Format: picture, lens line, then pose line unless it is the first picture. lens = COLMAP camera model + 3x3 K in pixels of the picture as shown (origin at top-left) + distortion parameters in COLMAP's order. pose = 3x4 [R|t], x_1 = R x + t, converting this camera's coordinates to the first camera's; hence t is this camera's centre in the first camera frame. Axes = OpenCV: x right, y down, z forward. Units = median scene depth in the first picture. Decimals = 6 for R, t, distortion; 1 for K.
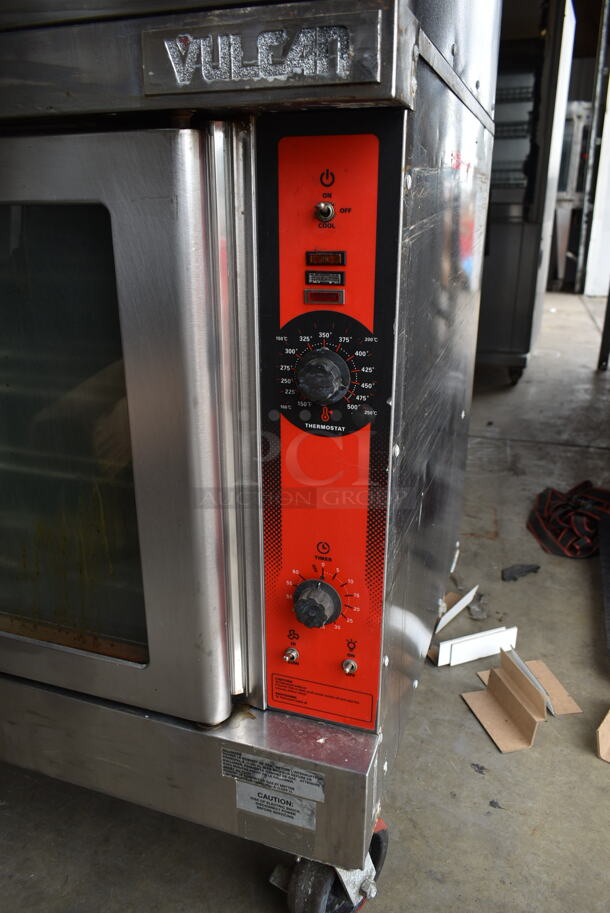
lens RADIAL K [[697.6, 0, 301.5], [0, 697.6, 455.1], [0, 0, 1]] dist [-0.024051, 0.009800]
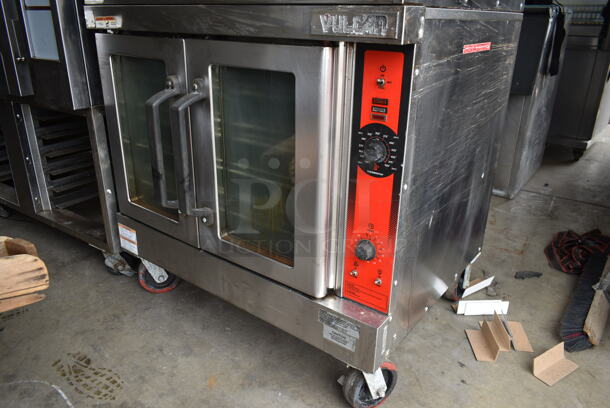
lens RADIAL K [[466.1, 0, 306.0], [0, 466.1, 202.4], [0, 0, 1]] dist [-0.024051, 0.009800]
pose [[0.951828, 0.130313, -0.277564, 0.229941], [-0.119657, 0.991287, 0.055069, -0.001011], [0.282322, -0.019204, 0.959127, -0.484520]]
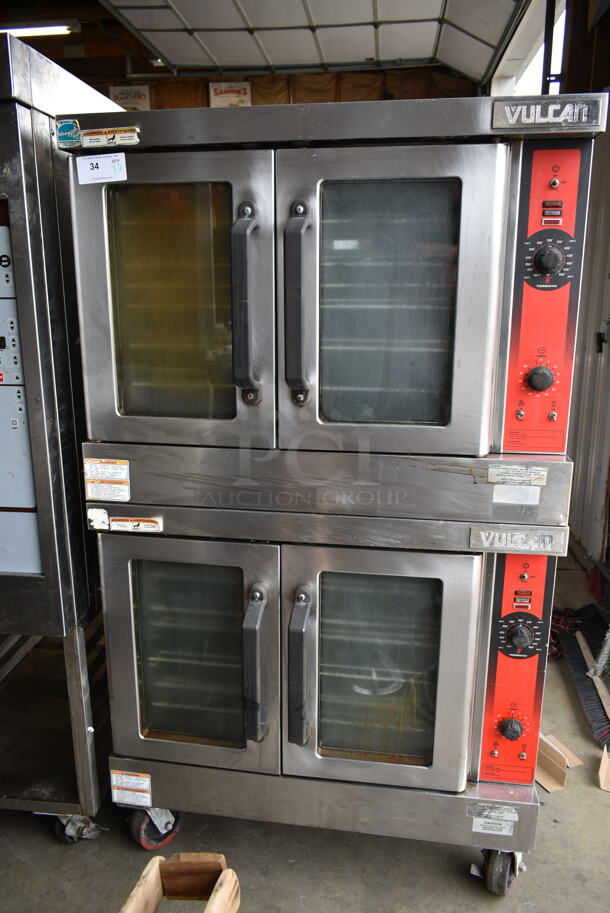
lens RADIAL K [[697.6, 0, 305.9], [0, 697.6, 452.9], [0, 0, 1]] dist [-0.024051, 0.009800]
pose [[0.983229, -0.041850, 0.177507, -0.974712], [0.059133, 0.993888, -0.093221, -0.498704], [-0.172520, 0.102154, 0.979694, -1.163398]]
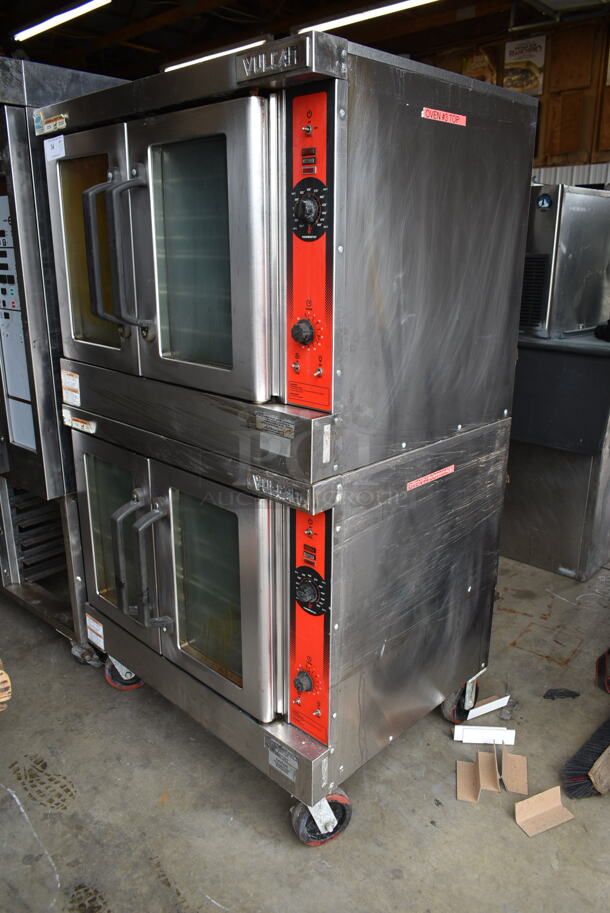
lens RADIAL K [[697.6, 0, 301.4], [0, 697.6, 453.6], [0, 0, 1]] dist [-0.024051, 0.009800]
pose [[0.905093, 0.127849, -0.405538, 0.827476], [-0.146853, 0.989030, -0.015952, -0.482527], [0.399049, 0.073993, 0.913939, -1.136808]]
